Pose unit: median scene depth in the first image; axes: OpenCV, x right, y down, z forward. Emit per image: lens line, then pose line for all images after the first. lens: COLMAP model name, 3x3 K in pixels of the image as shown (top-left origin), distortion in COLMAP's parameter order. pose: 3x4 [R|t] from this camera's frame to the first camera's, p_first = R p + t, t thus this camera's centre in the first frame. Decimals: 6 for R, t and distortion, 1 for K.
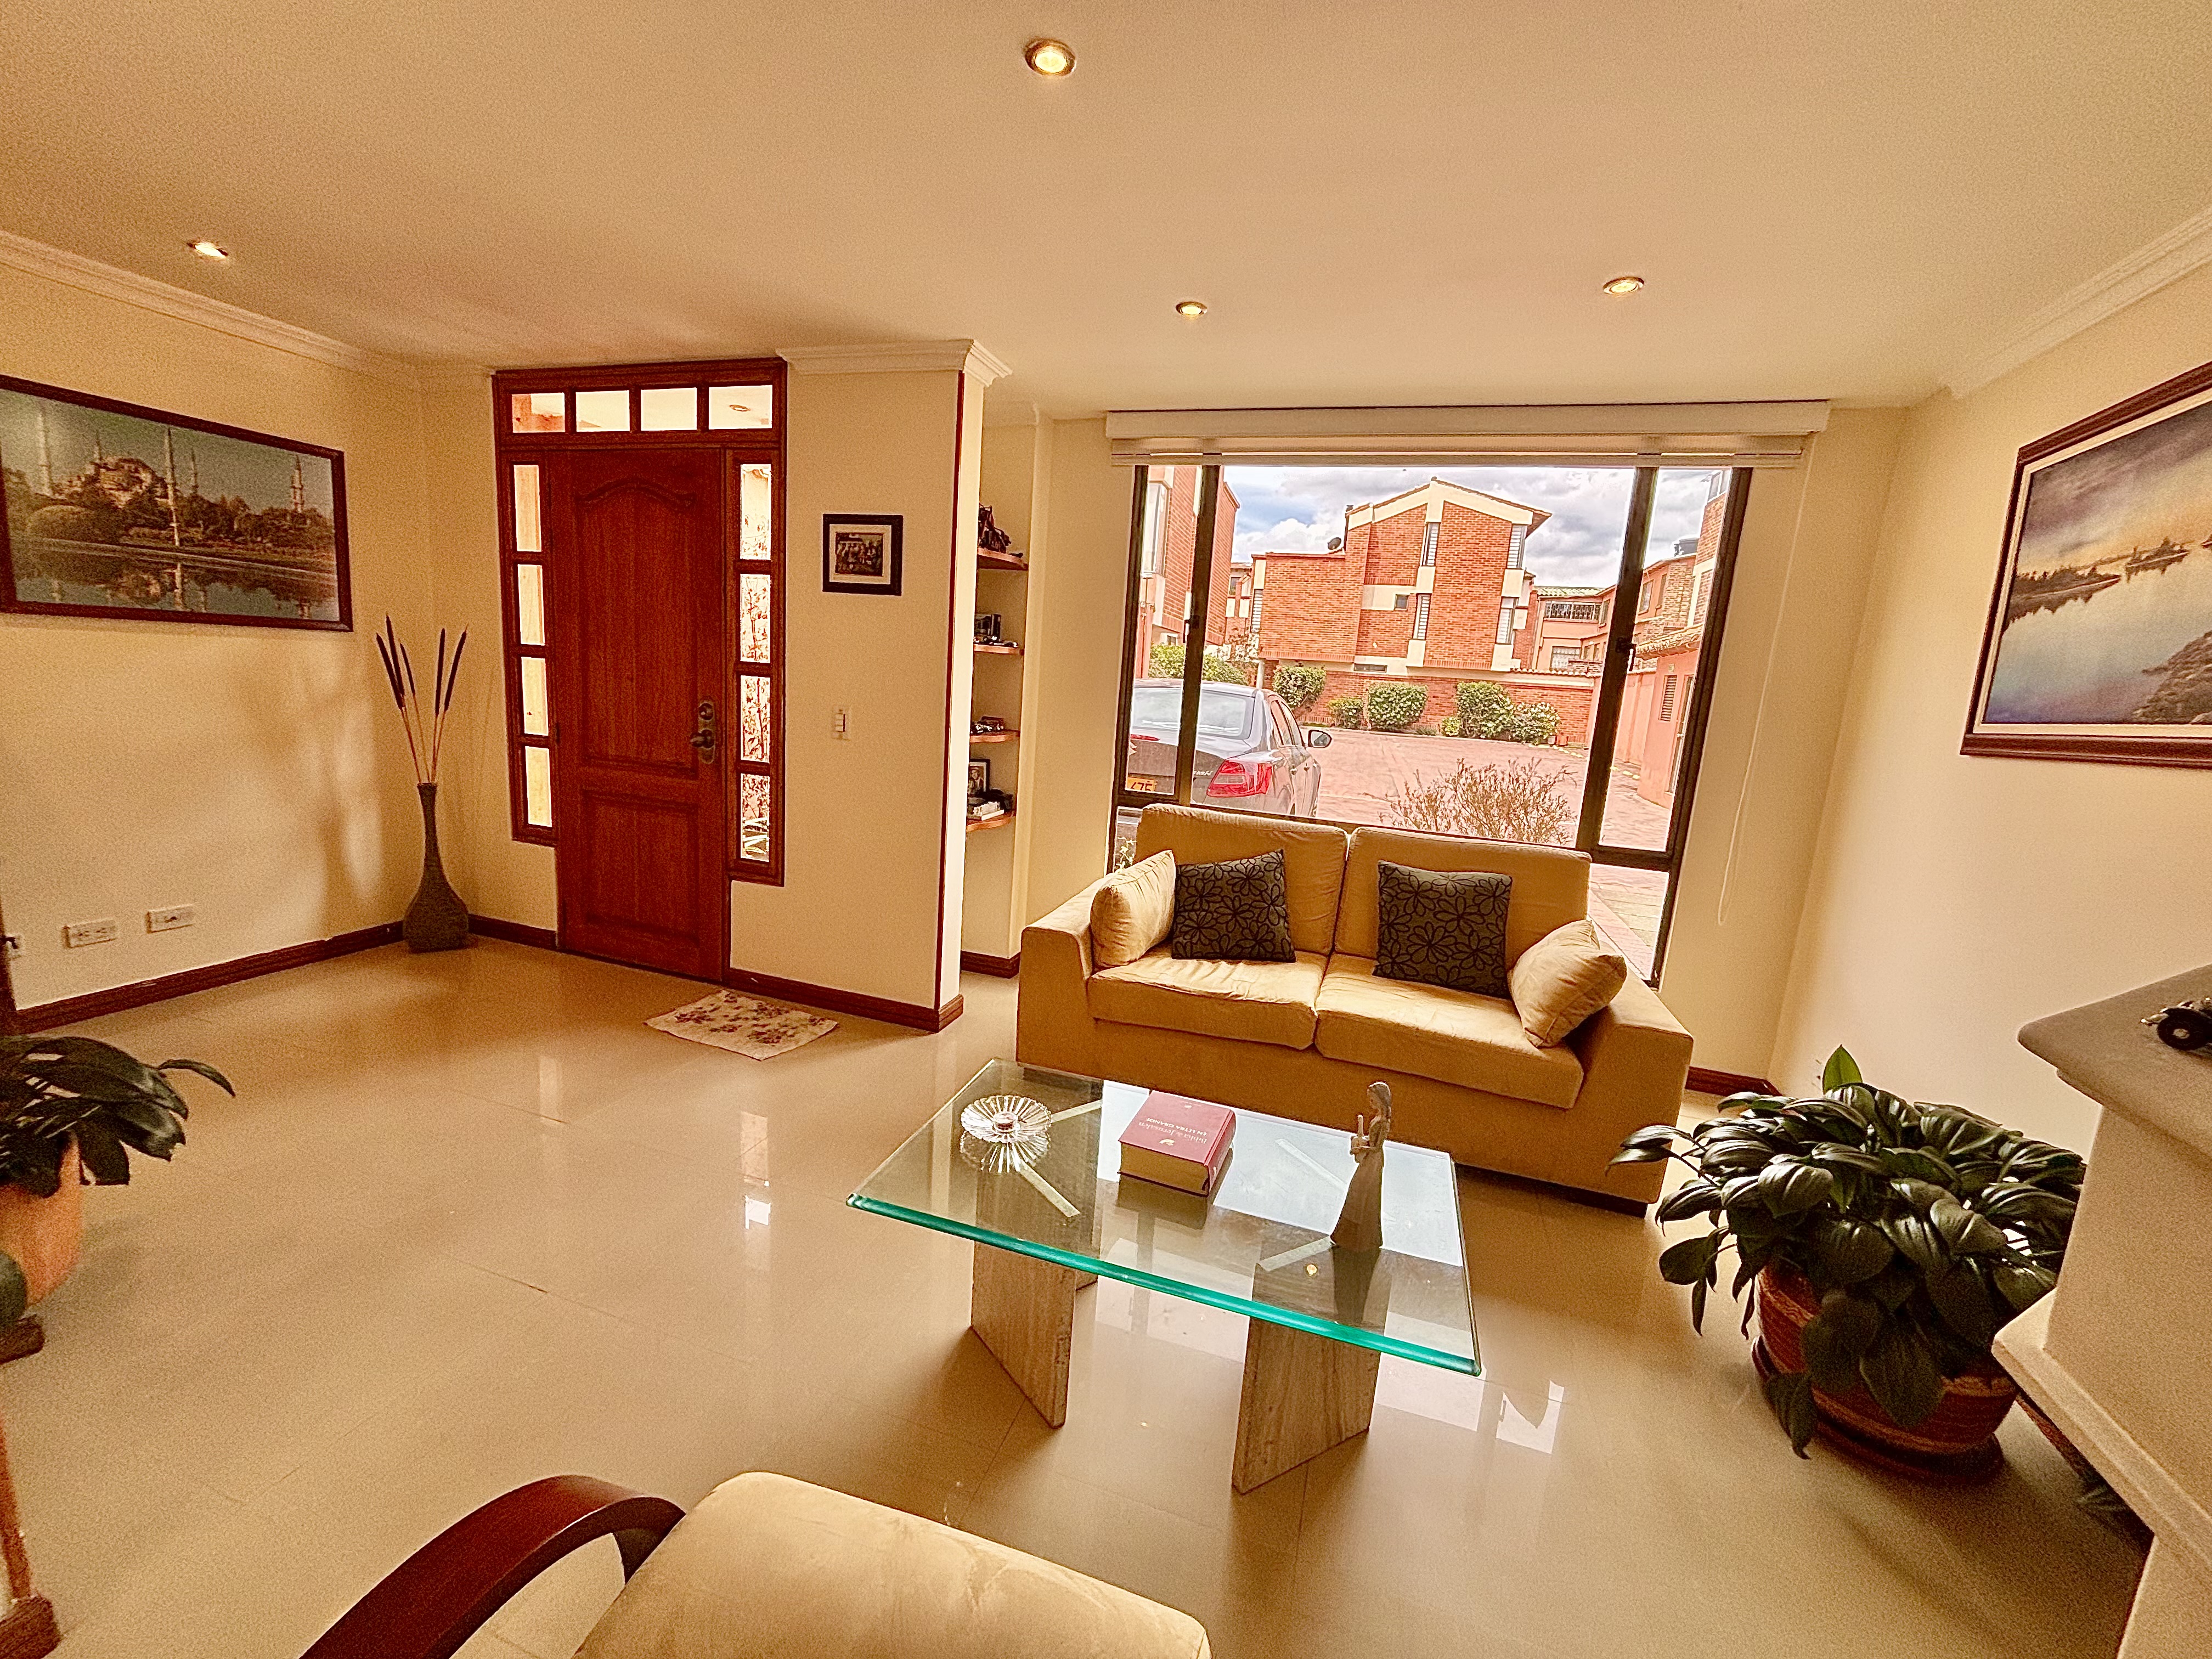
lens RADIAL K [[892.6, 0, 1106.0], [0, 892.6, 829.5], [0, 0, 1]] dist [-0.001031, 0.000096]
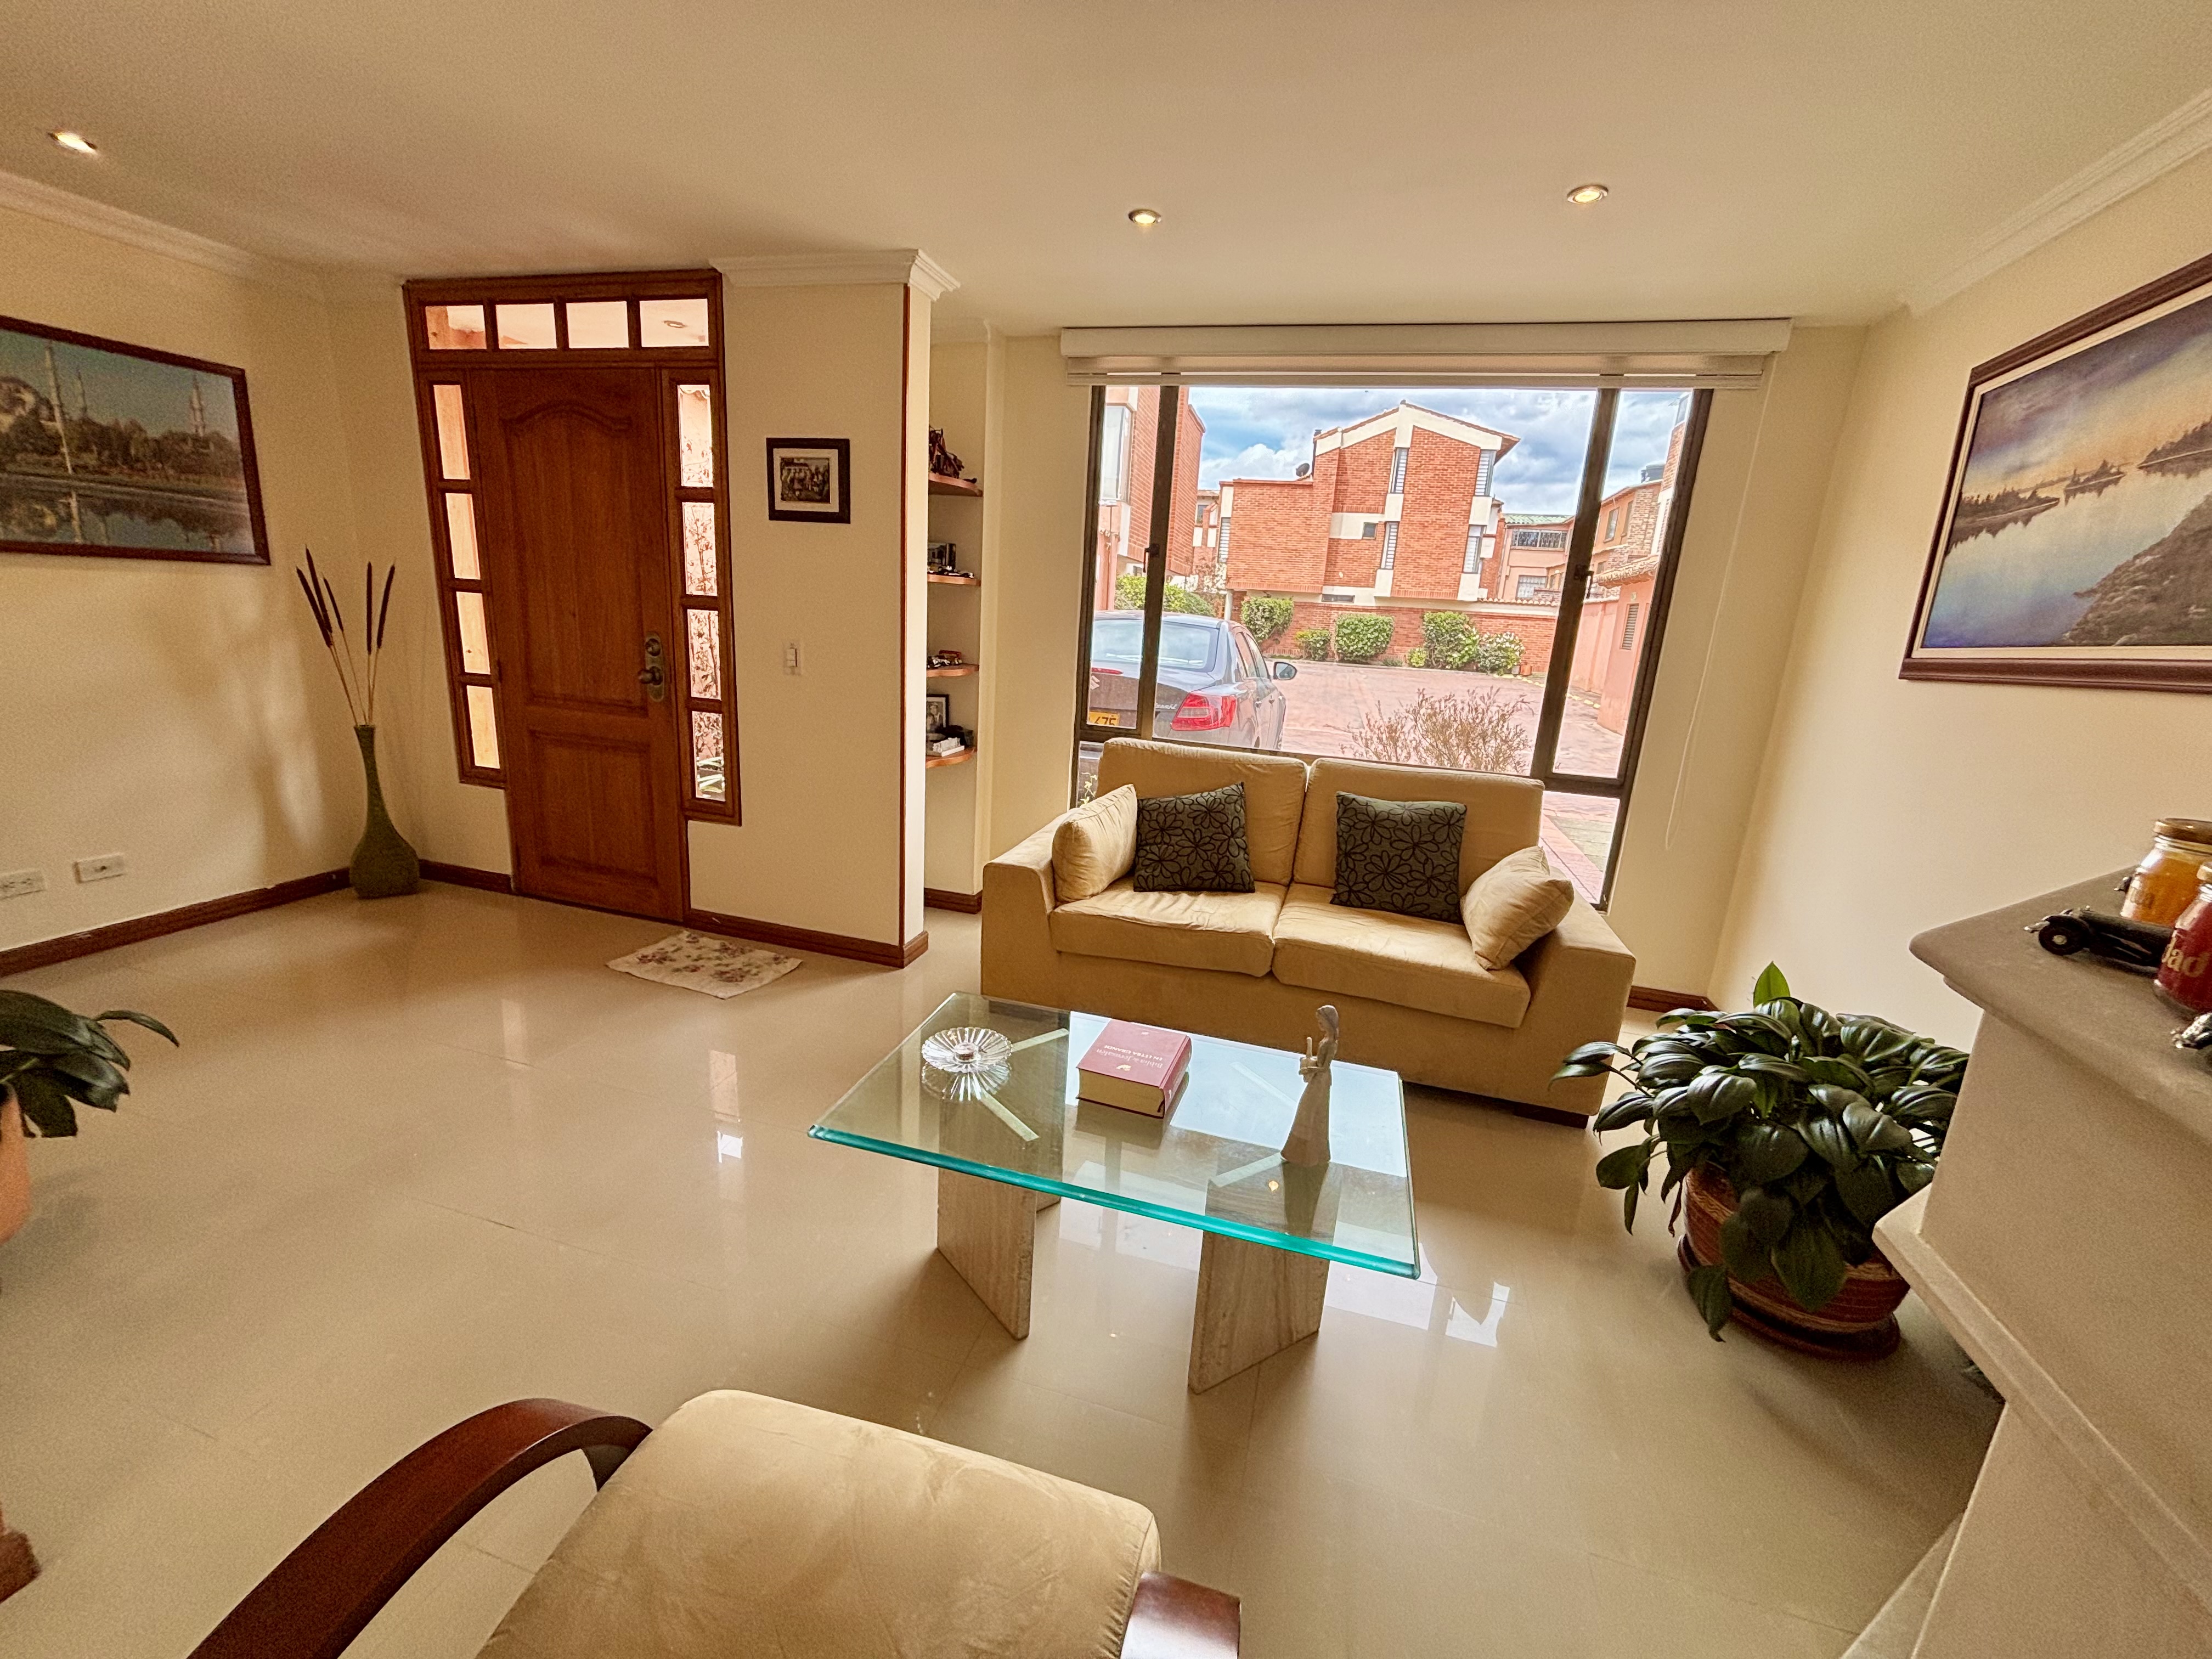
lens RADIAL K [[892.6, 0, 1106.0], [0, 892.6, 829.5], [0, 0, 1]] dist [-0.001031, 0.000096]
pose [[0.999331, -0.015336, 0.033199, 0.009744], [0.012902, 0.997296, 0.072343, 0.001760], [-0.034218, -0.071866, 0.996827, 0.000467]]
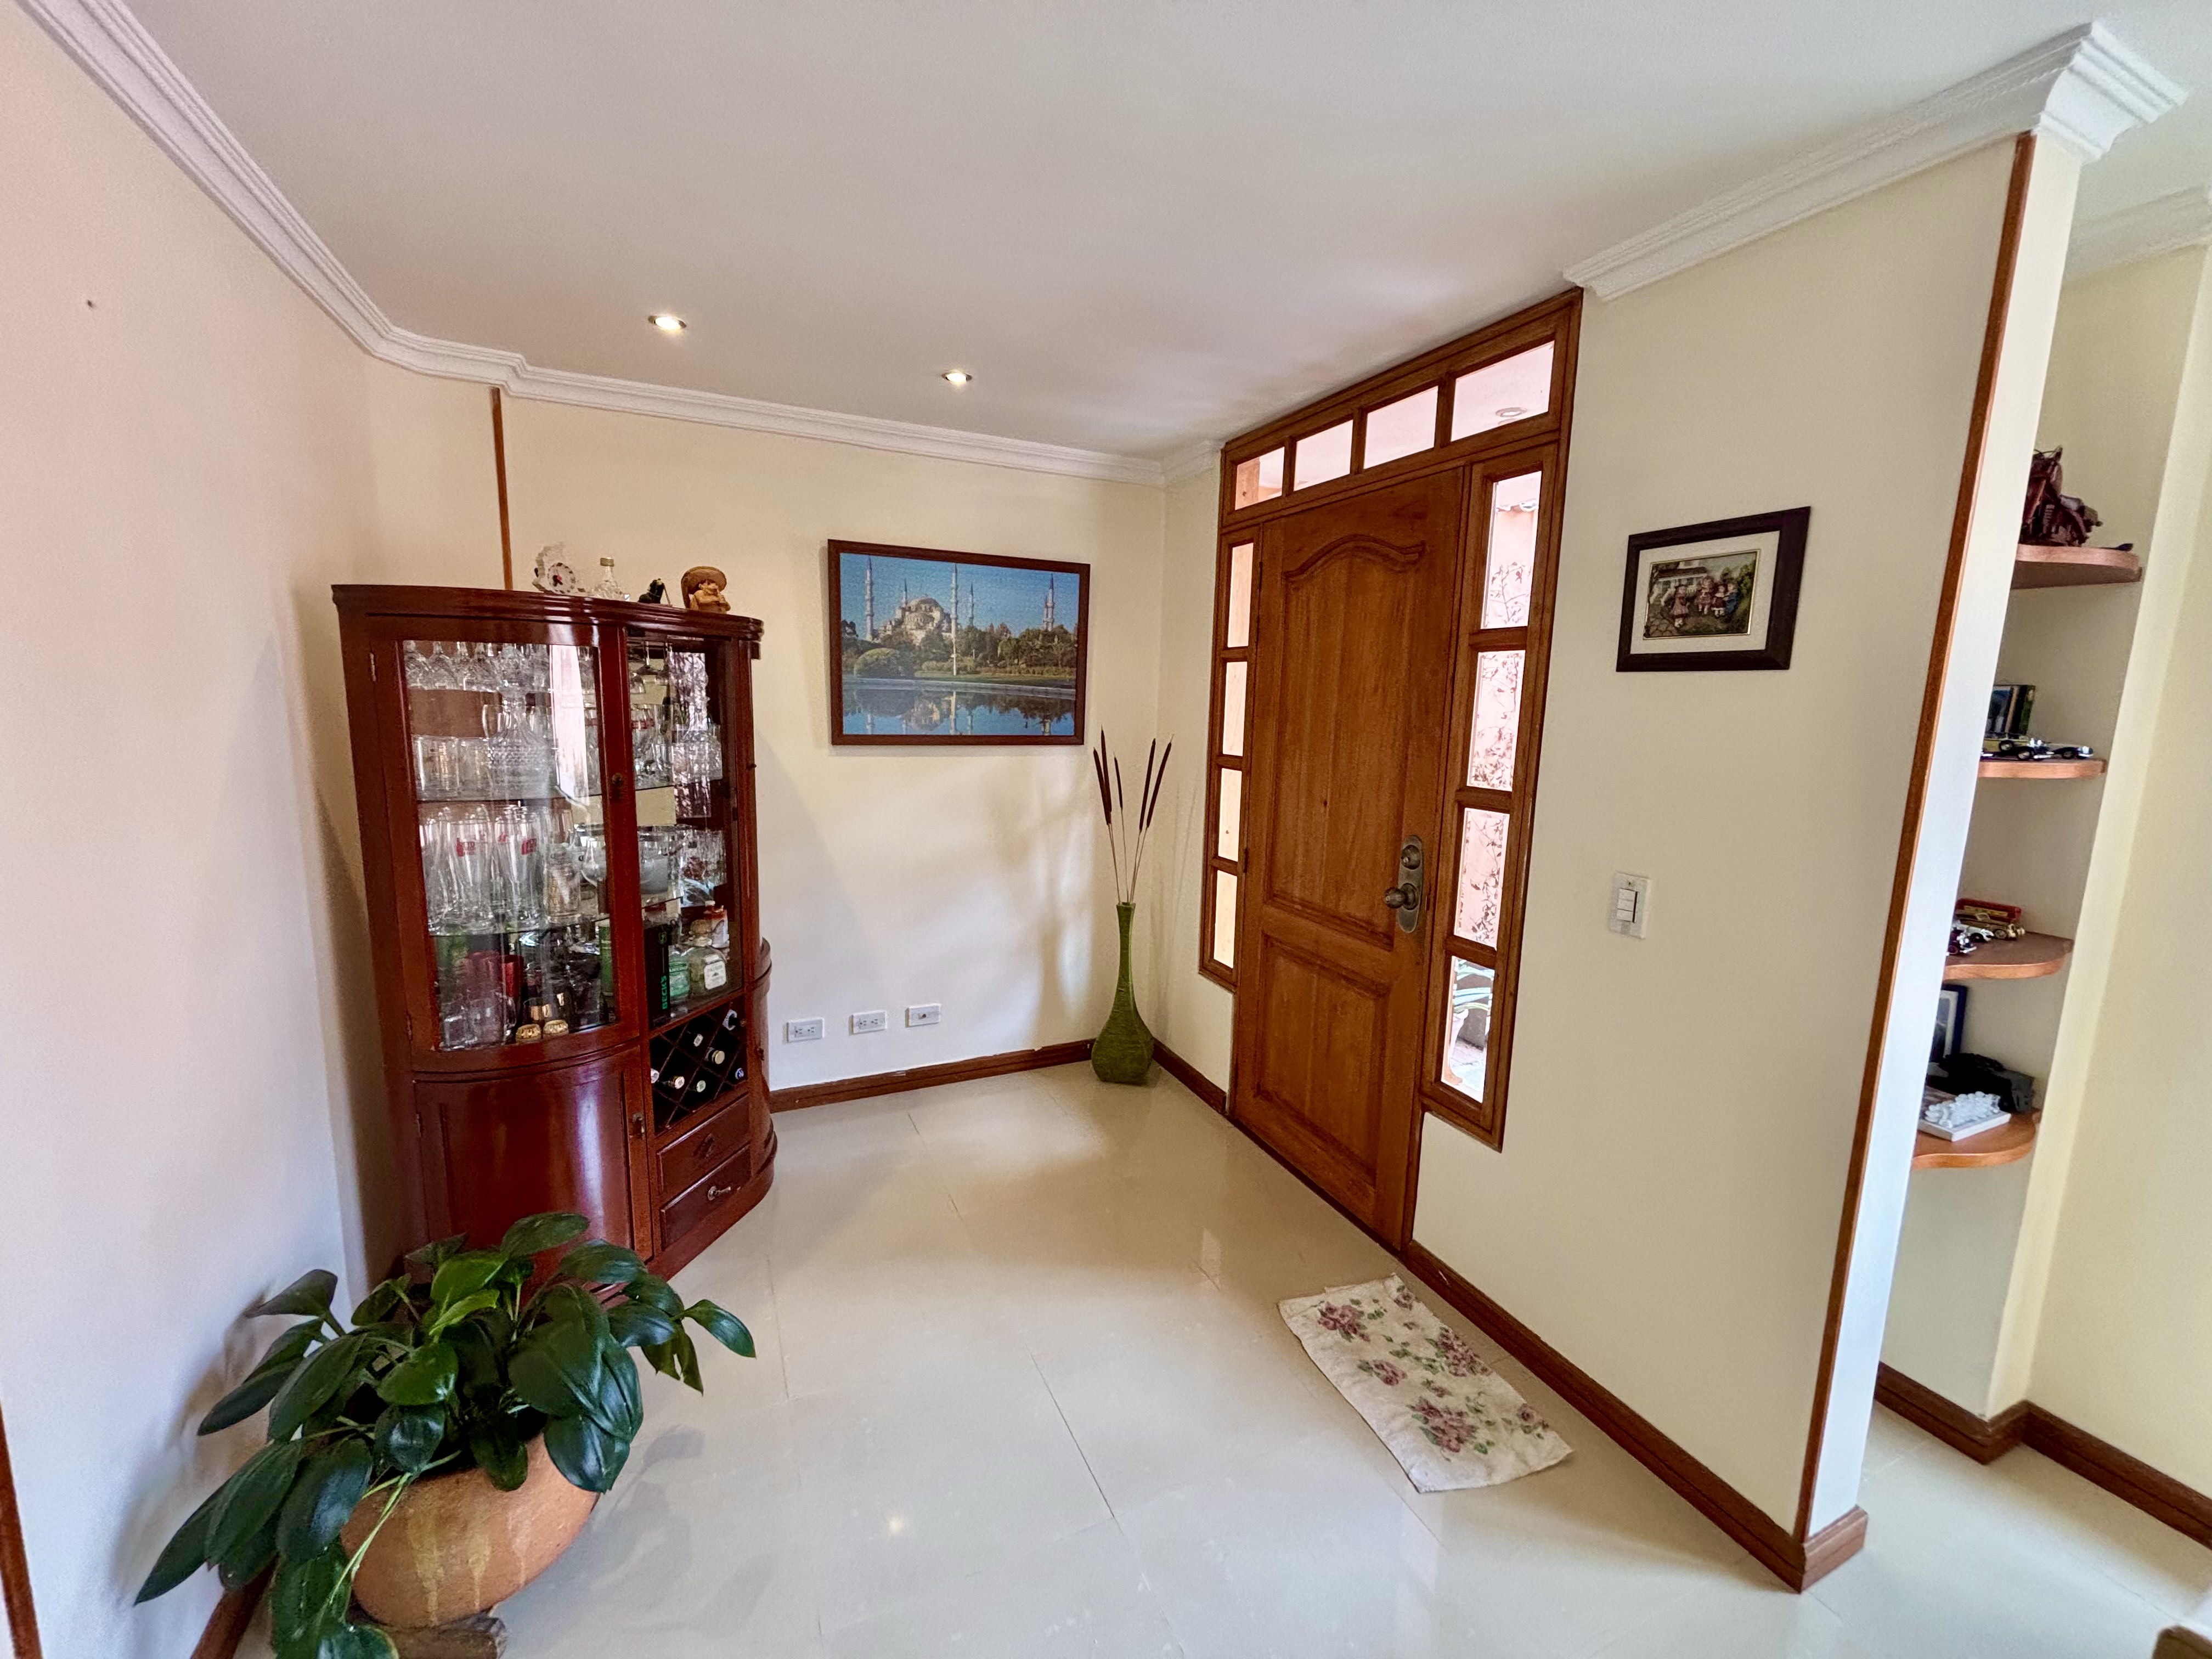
lens RADIAL K [[886.8, 0, 1103.7], [0, 886.8, 828.0], [0, 0, 1]] dist [-0.000278, 0.000233]
pose [[0.680129, 0.057245, -0.730854, -0.121500], [-0.102935, 0.994527, -0.017893, -0.124477], [0.725830, 0.087400, 0.682299, 0.389036]]
